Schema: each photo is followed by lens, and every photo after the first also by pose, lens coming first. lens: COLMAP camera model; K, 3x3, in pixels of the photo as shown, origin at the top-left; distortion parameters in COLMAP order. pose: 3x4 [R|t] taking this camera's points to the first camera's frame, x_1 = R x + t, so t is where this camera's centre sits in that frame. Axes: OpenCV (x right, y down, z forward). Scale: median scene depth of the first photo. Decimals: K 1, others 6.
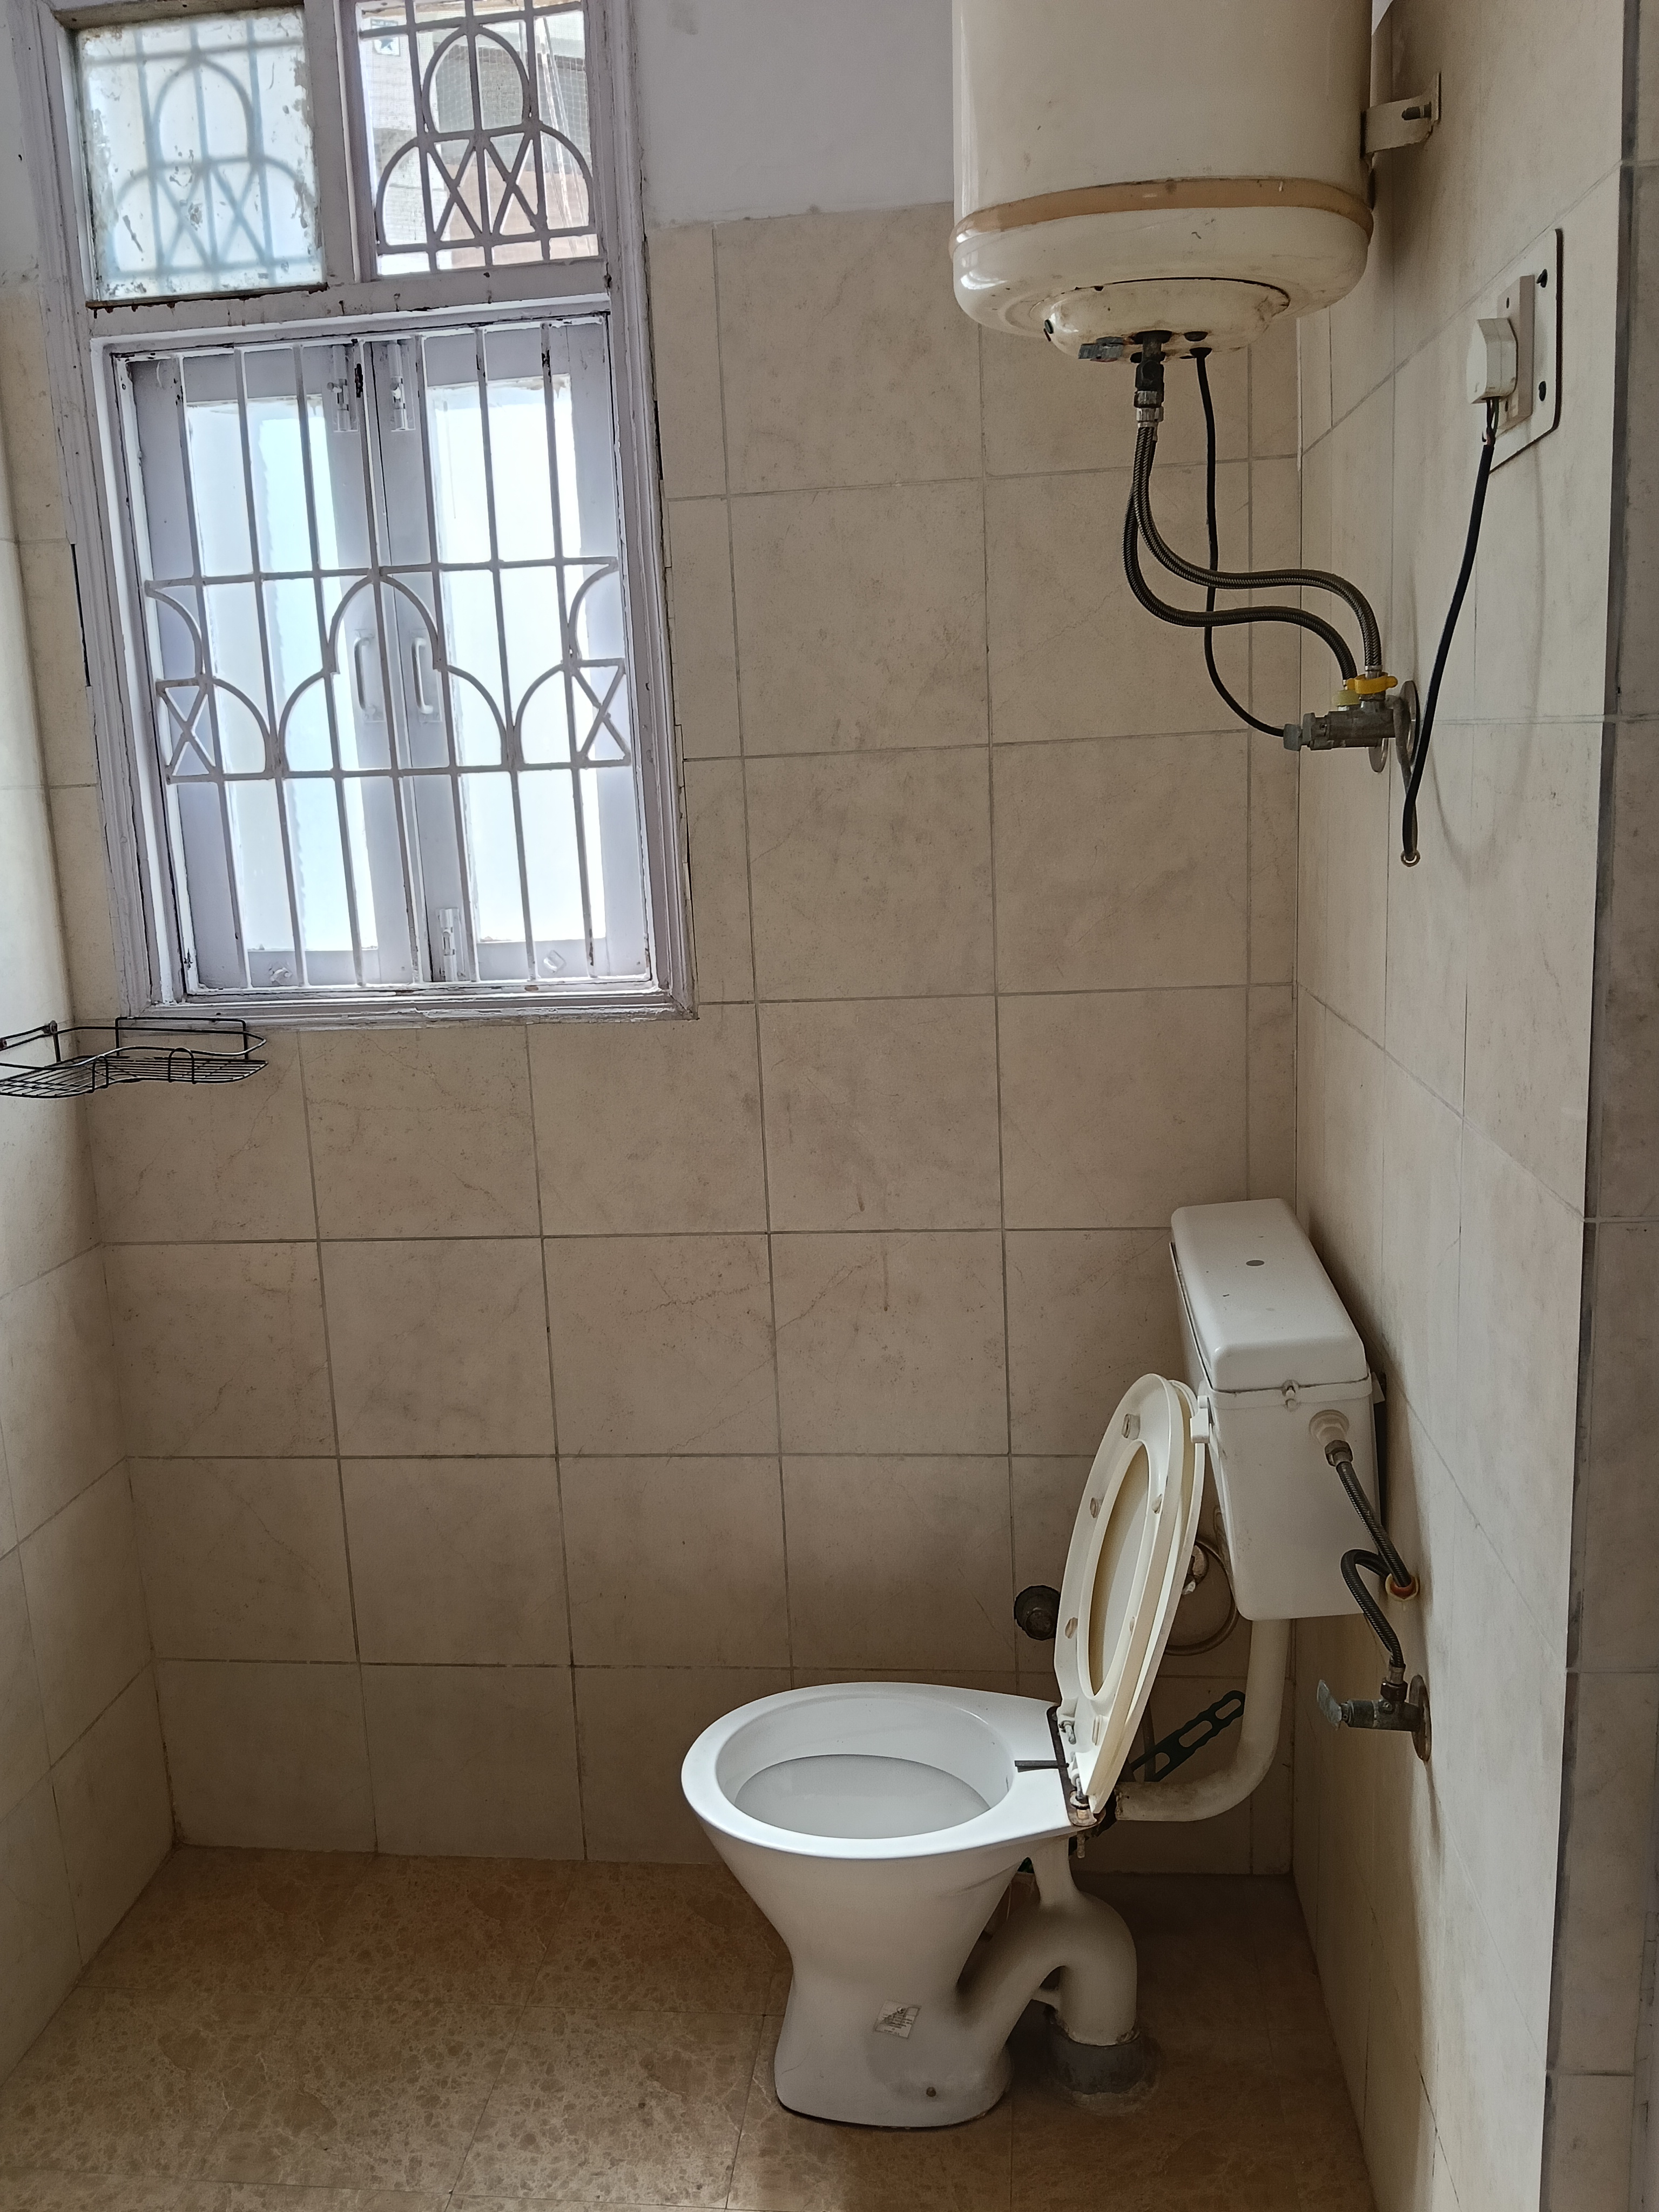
lens RADIAL K [[1854.7, 0, 827.9], [0, 1854.7, 1177.5], [0, 0, 1]] dist [0.079581, -0.189867]
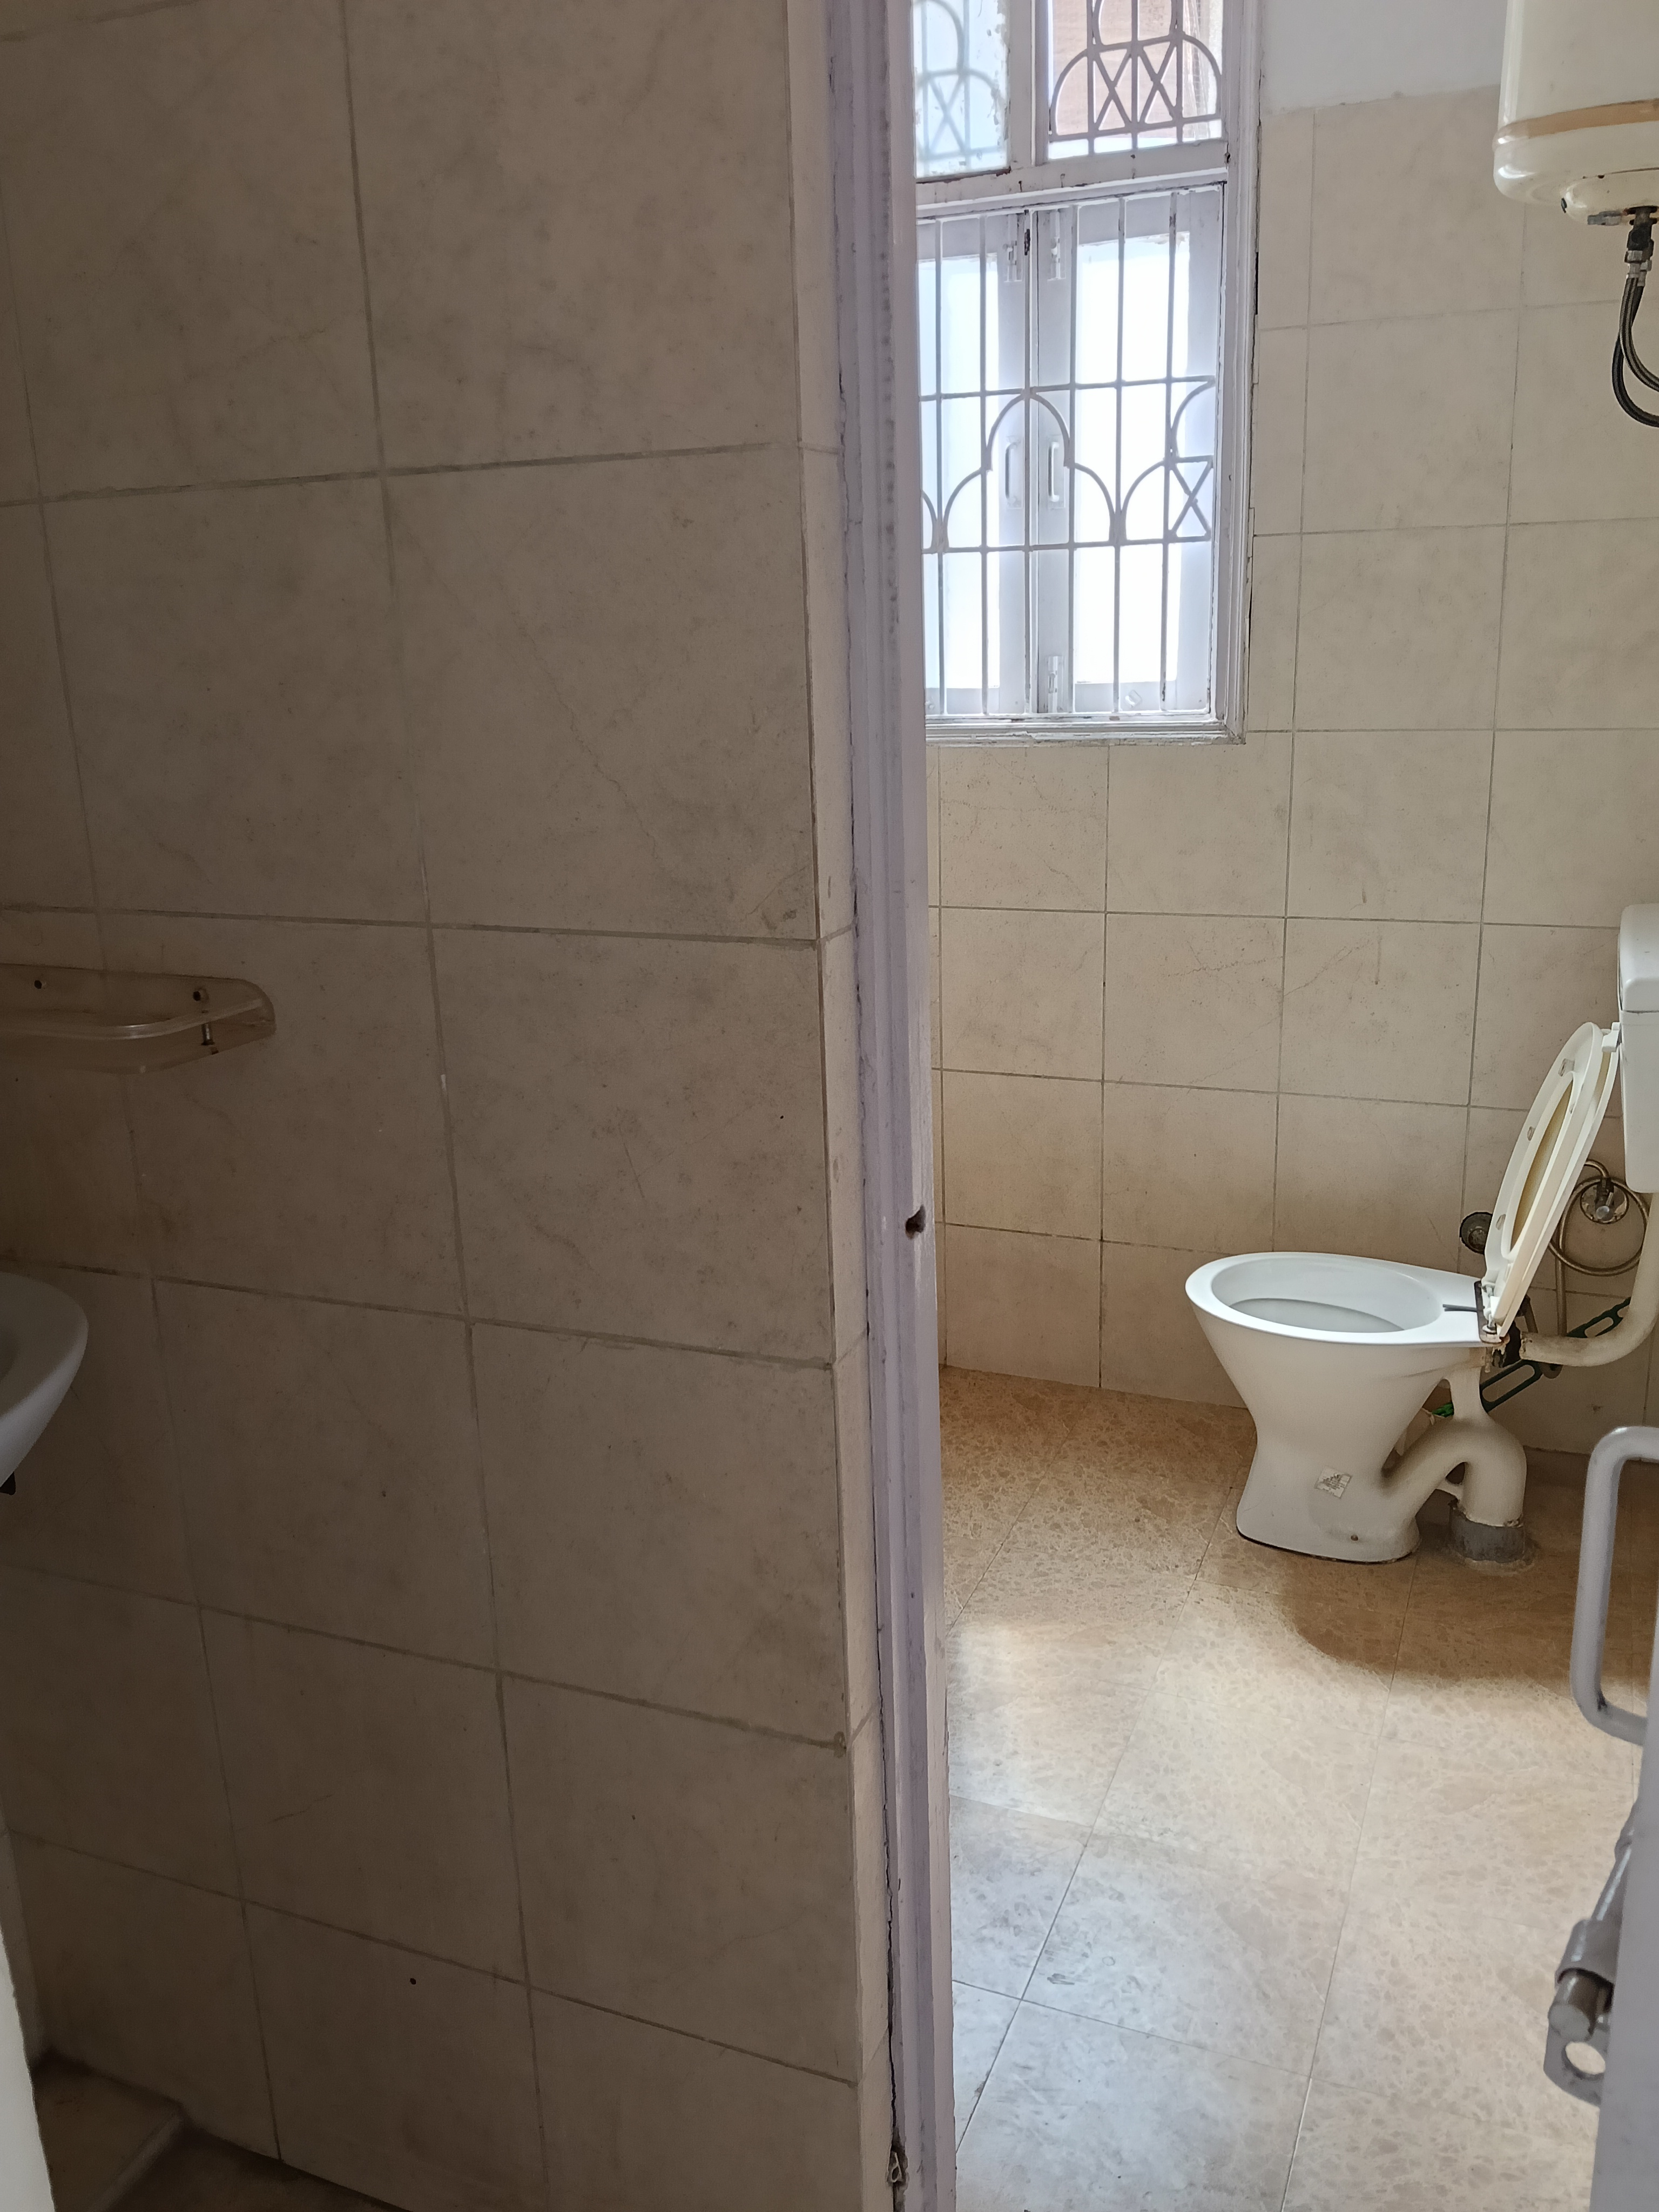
lens RADIAL K [[1743.7, 0, 829.5], [0, 1743.7, 1106.0], [0, 0, 1]] dist [0.051677, -0.122103]
pose [[0.958107, 0.090787, -0.271640, 0.006335], [-0.069440, 0.993767, 0.087211, 0.080410], [0.277864, -0.064695, 0.958439, -0.261402]]
